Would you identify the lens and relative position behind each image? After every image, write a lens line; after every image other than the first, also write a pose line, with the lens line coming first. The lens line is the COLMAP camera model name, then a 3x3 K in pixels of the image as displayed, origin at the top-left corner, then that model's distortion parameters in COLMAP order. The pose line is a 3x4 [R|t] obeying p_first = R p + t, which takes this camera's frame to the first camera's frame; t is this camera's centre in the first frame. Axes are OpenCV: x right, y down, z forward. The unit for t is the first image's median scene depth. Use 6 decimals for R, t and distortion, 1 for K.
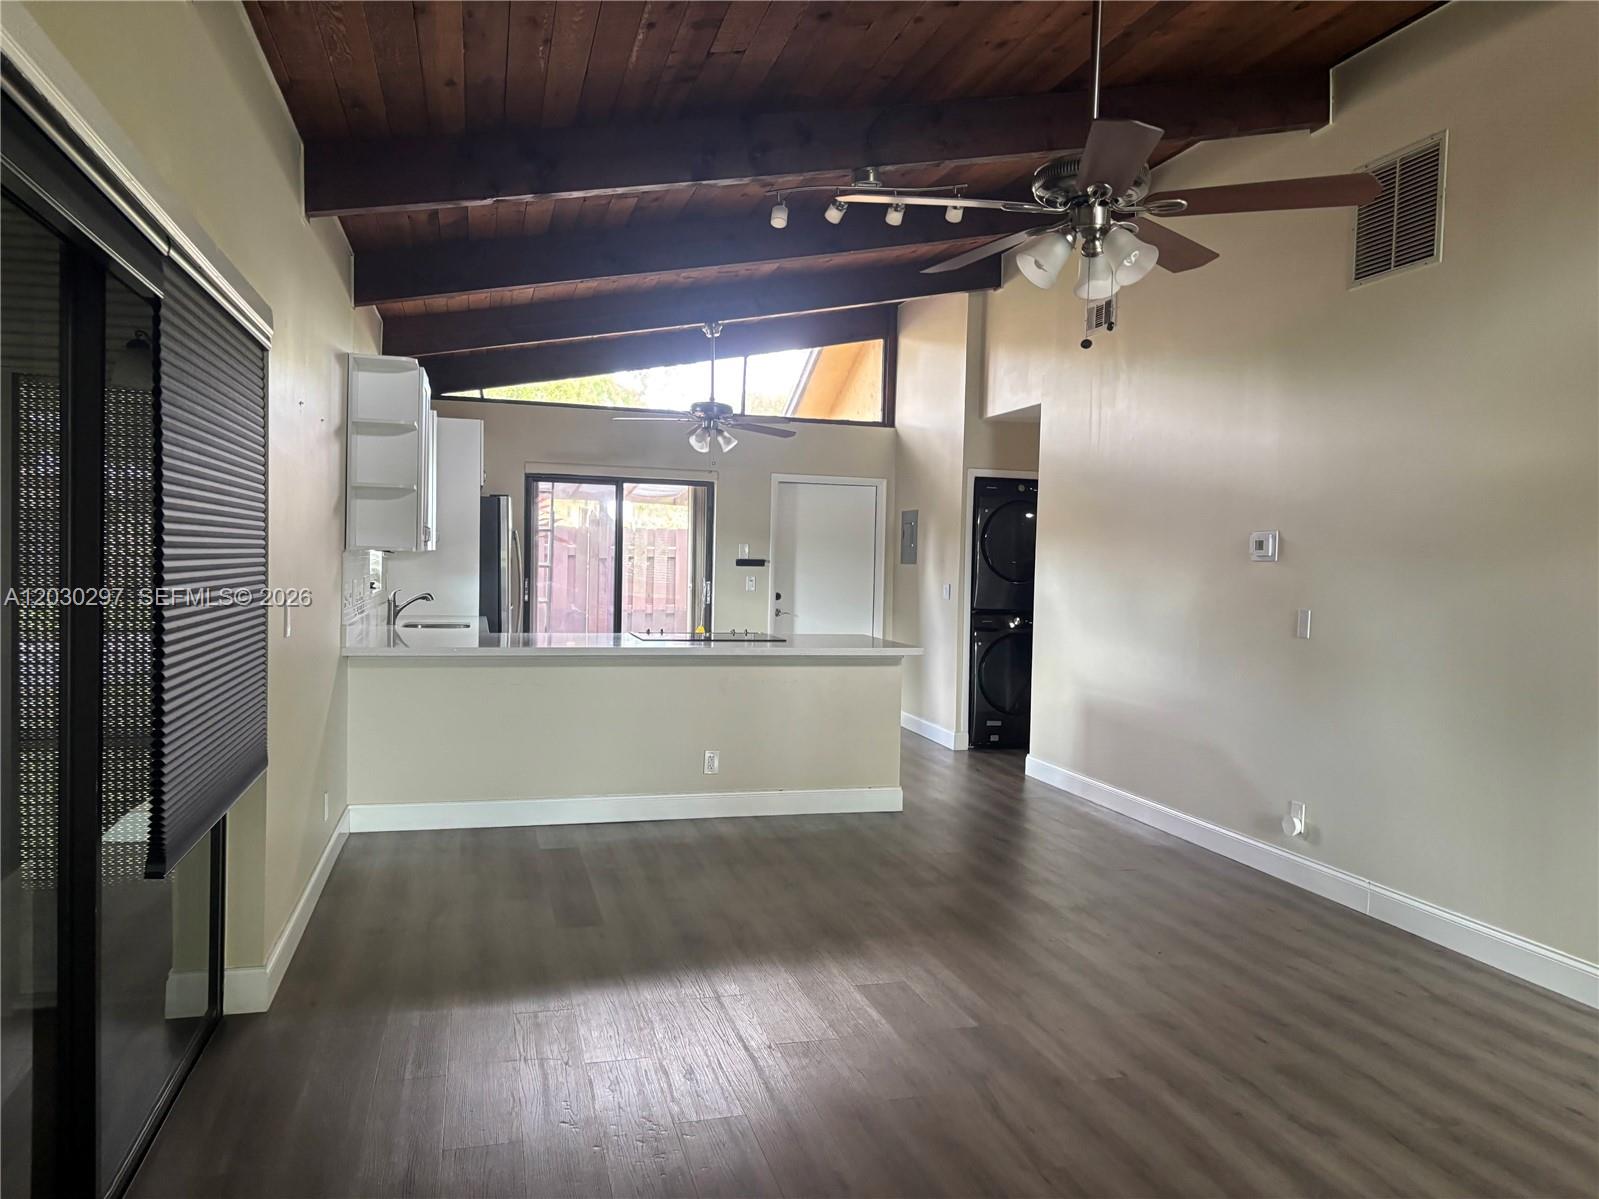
lens RADIAL K [[1211.3, 0, 799.2], [0, 1211.3, 605.5], [0, 0, 1]] dist [0.049434, -0.050822]
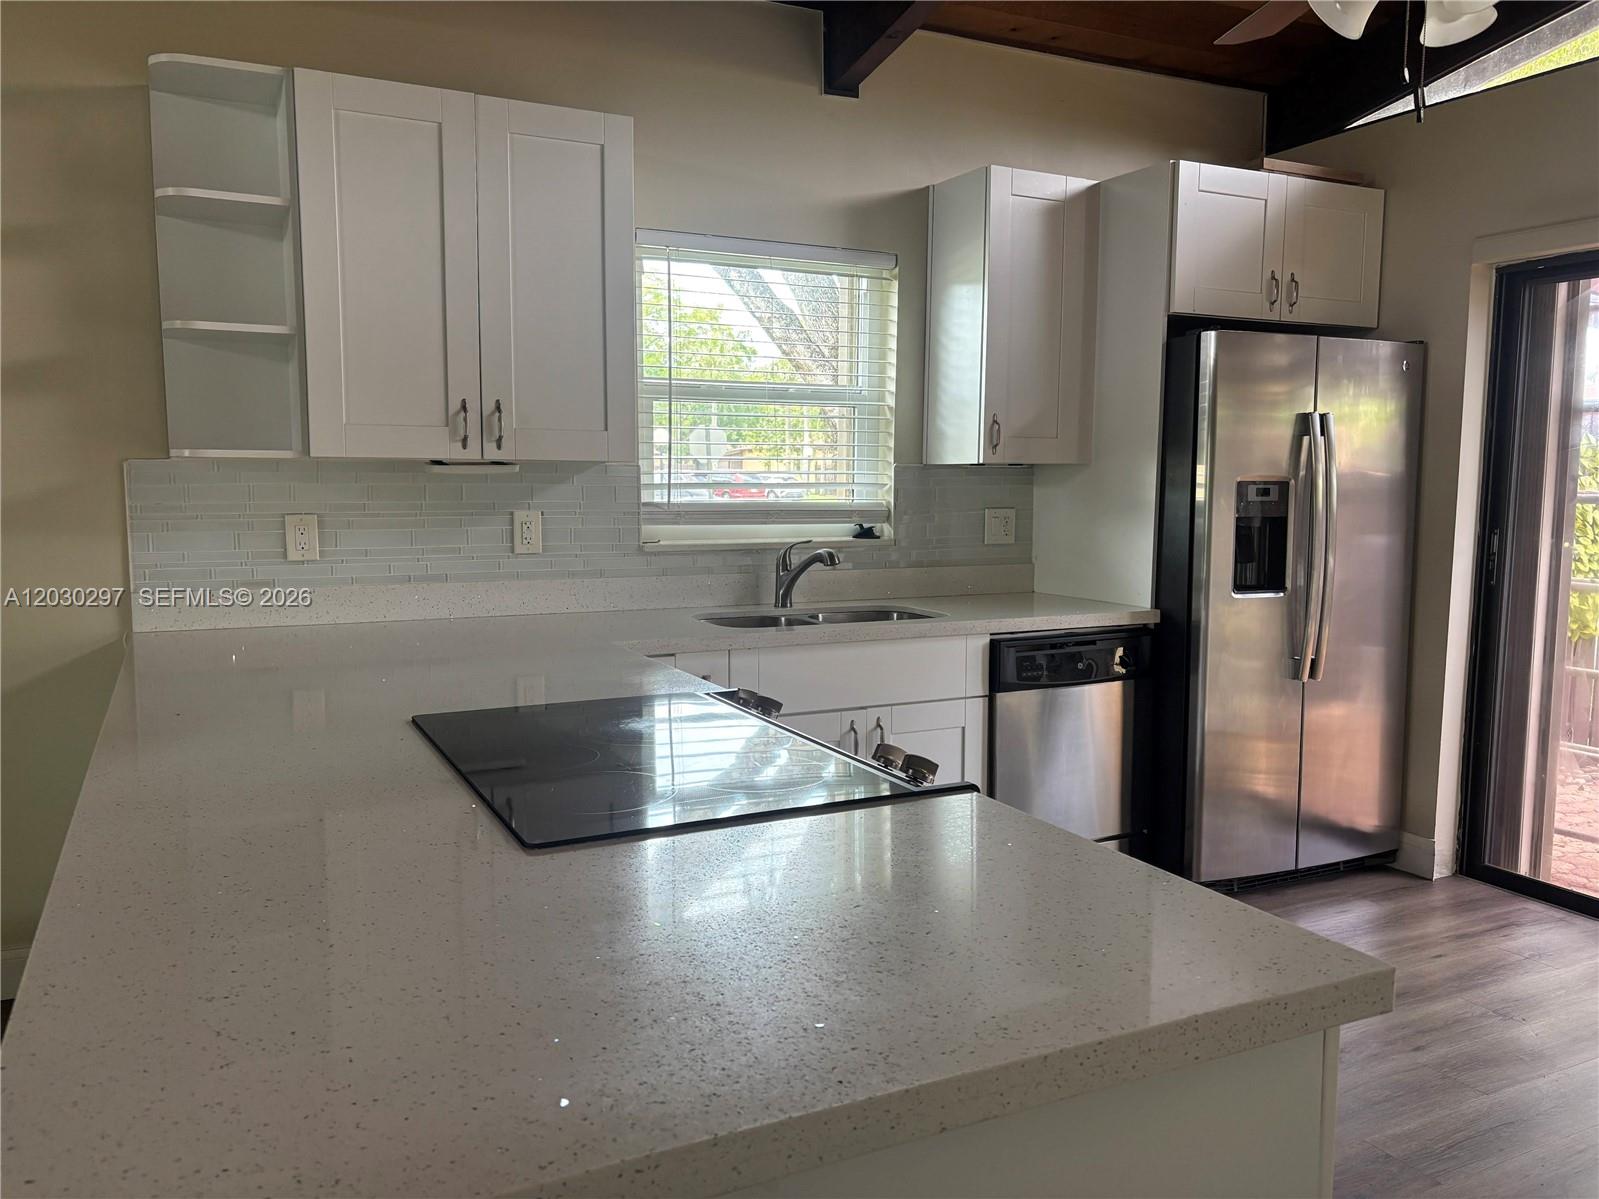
lens RADIAL K [[1211.3, 0, 792.6], [0, 1211.3, 609.3], [0, 0, 1]] dist [0.049434, -0.050822]
pose [[0.197444, 0.085333, -0.976593, 0.213594], [-0.039065, 0.996098, 0.079139, -0.029130], [0.979536, 0.022525, 0.200007, 1.085529]]
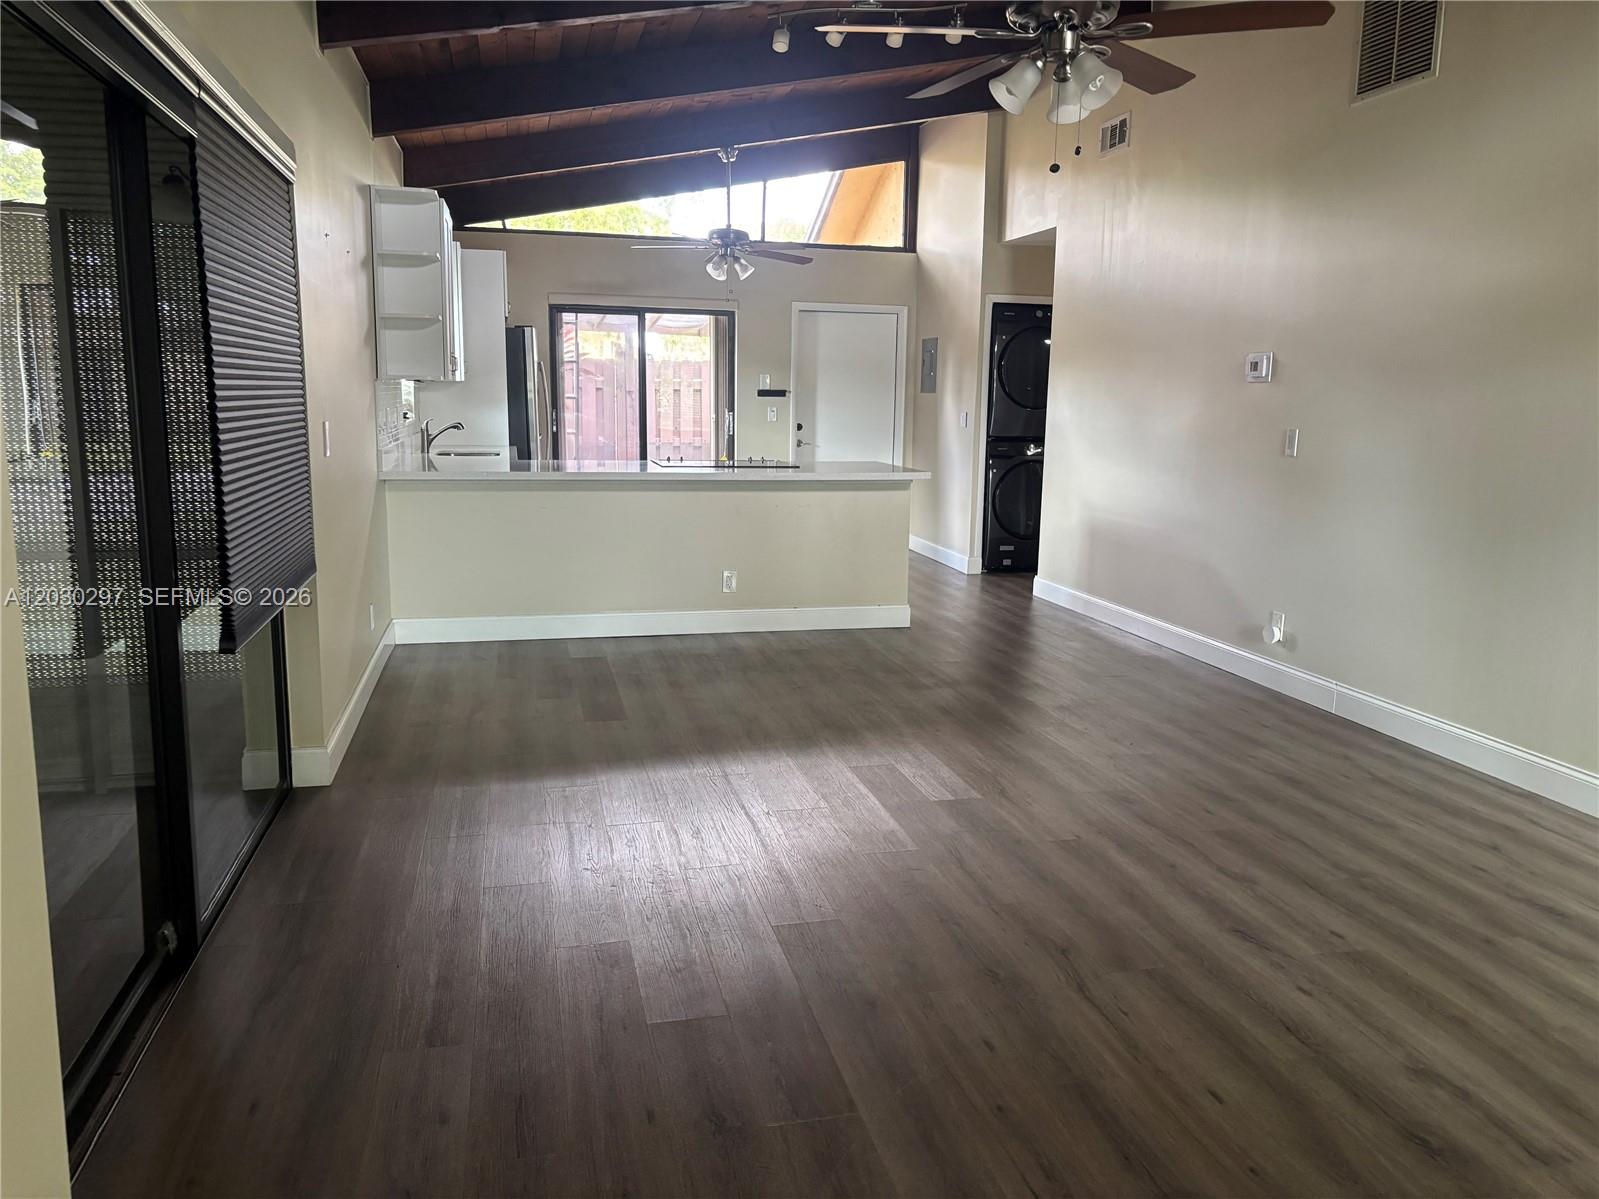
lens RADIAL K [[1211.3, 0, 800.5], [0, 1211.3, 601.6], [0, 0, 1]] dist [0.049434, -0.050822]
pose [[0.999519, -0.002864, -0.030880, 0.024713], [0.006873, 0.991424, 0.130500, 0.010104], [0.030242, -0.130650, 0.990967, -0.057603]]
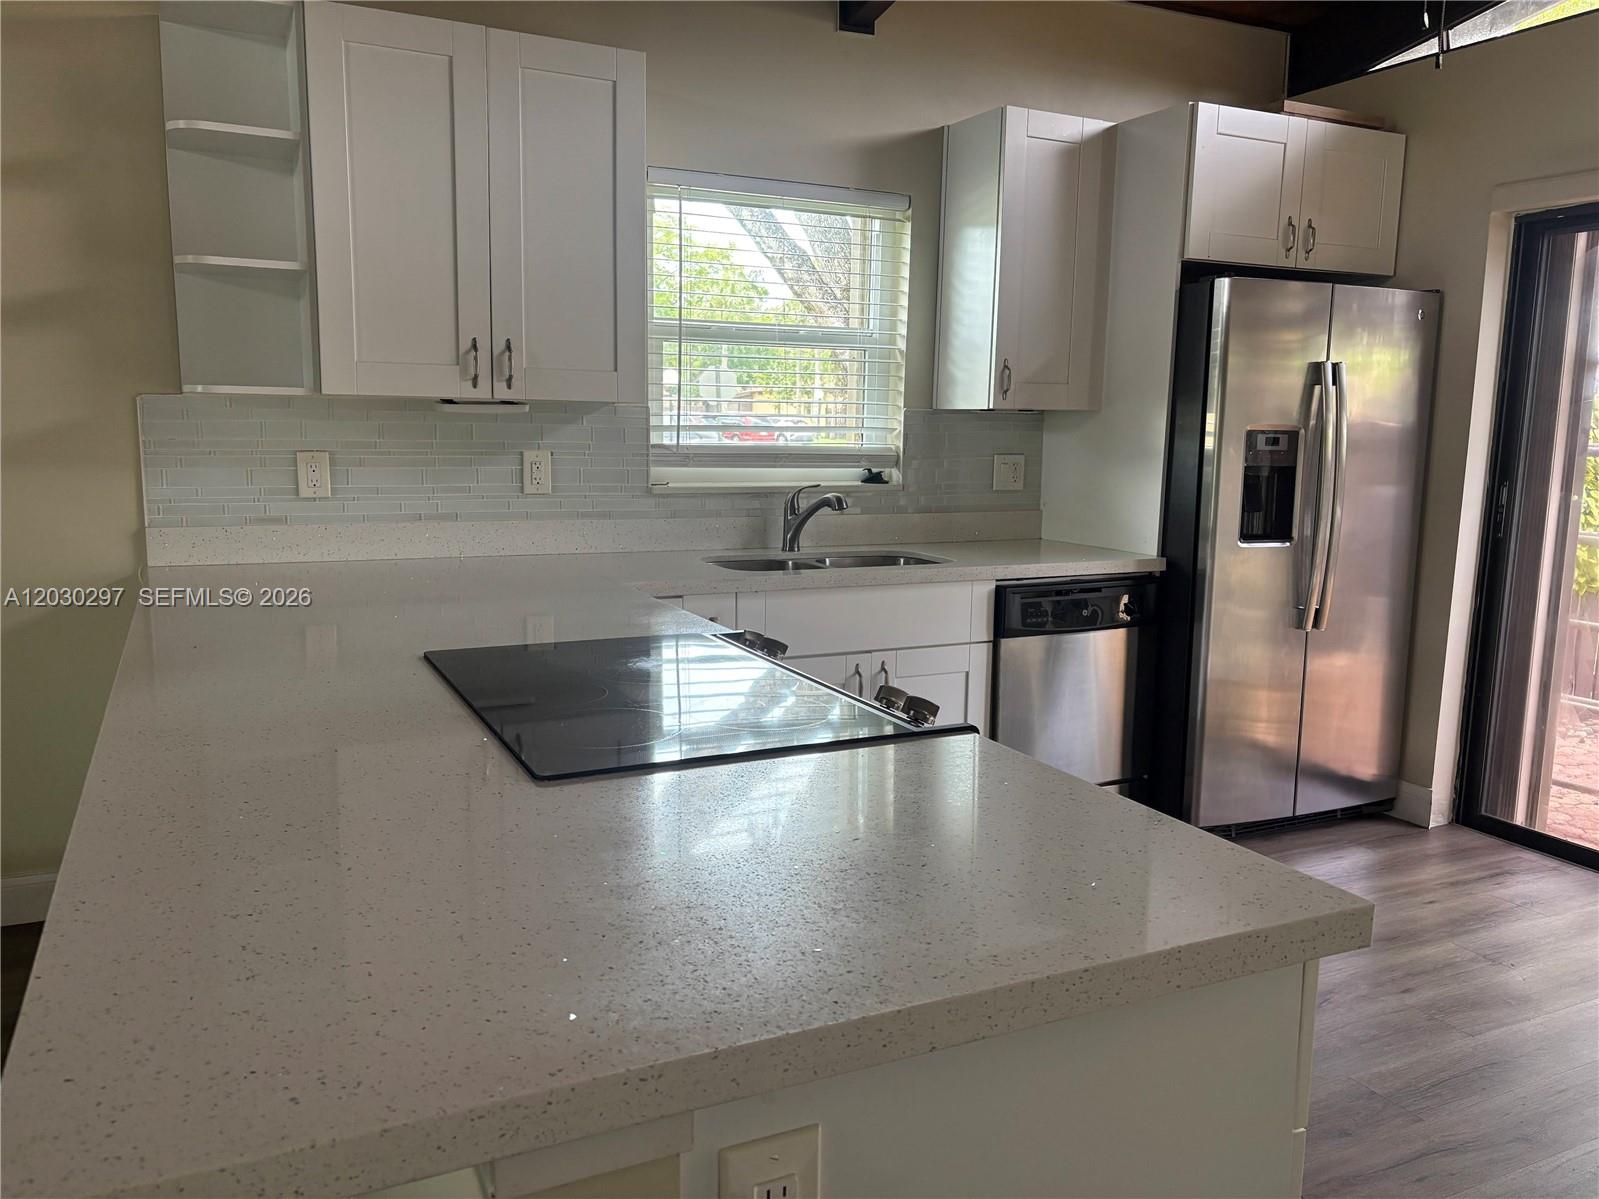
lens RADIAL K [[1211.3, 0, 793.5], [0, 1211.3, 606.4], [0, 0, 1]] dist [0.049434, -0.050822]
pose [[0.190050, 0.130464, -0.973067, 0.217919], [-0.051711, 0.991086, 0.122780, -0.029155], [0.980412, 0.026984, 0.195103, 1.085254]]
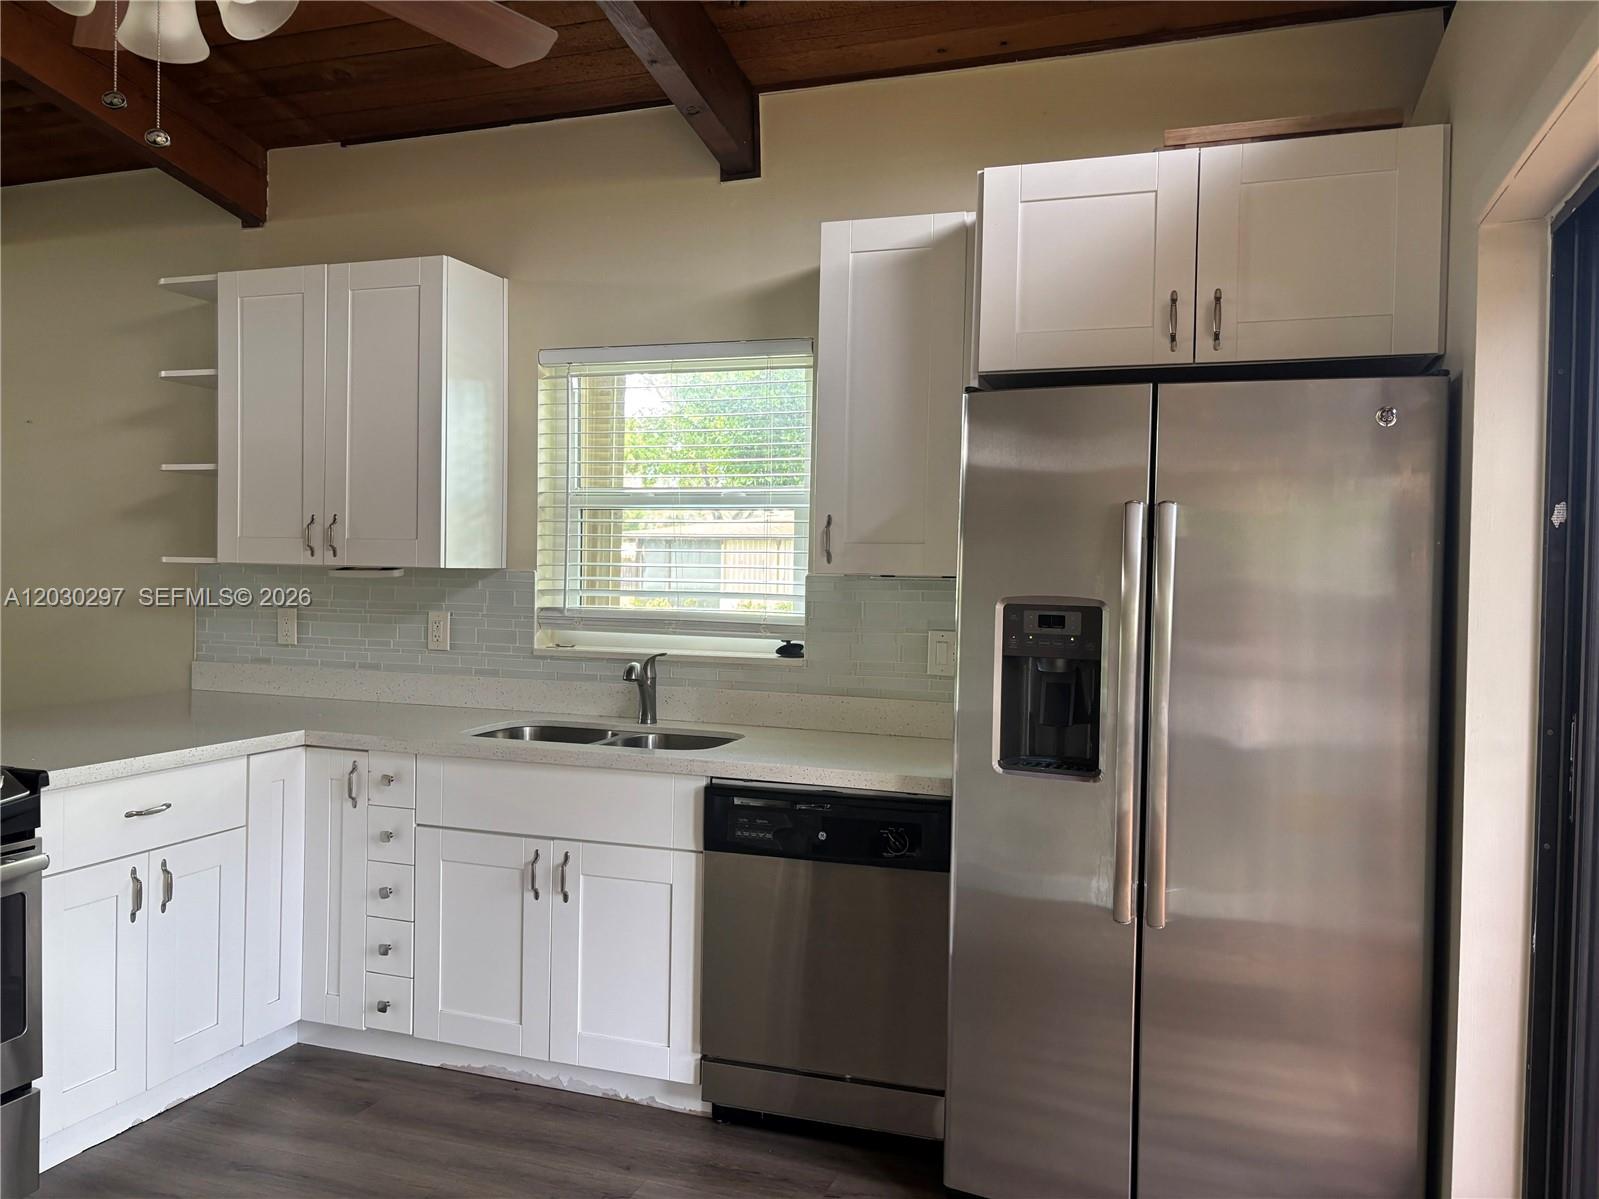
lens RADIAL K [[1211.3, 0, 800.9], [0, 1211.3, 592.0], [0, 0, 1]] dist [0.049434, -0.050822]
pose [[-0.563534, -0.018787, -0.825879, 0.043031], [-0.064398, 0.997698, 0.021246, -0.061617], [0.823579, 0.065157, -0.563447, 1.597896]]
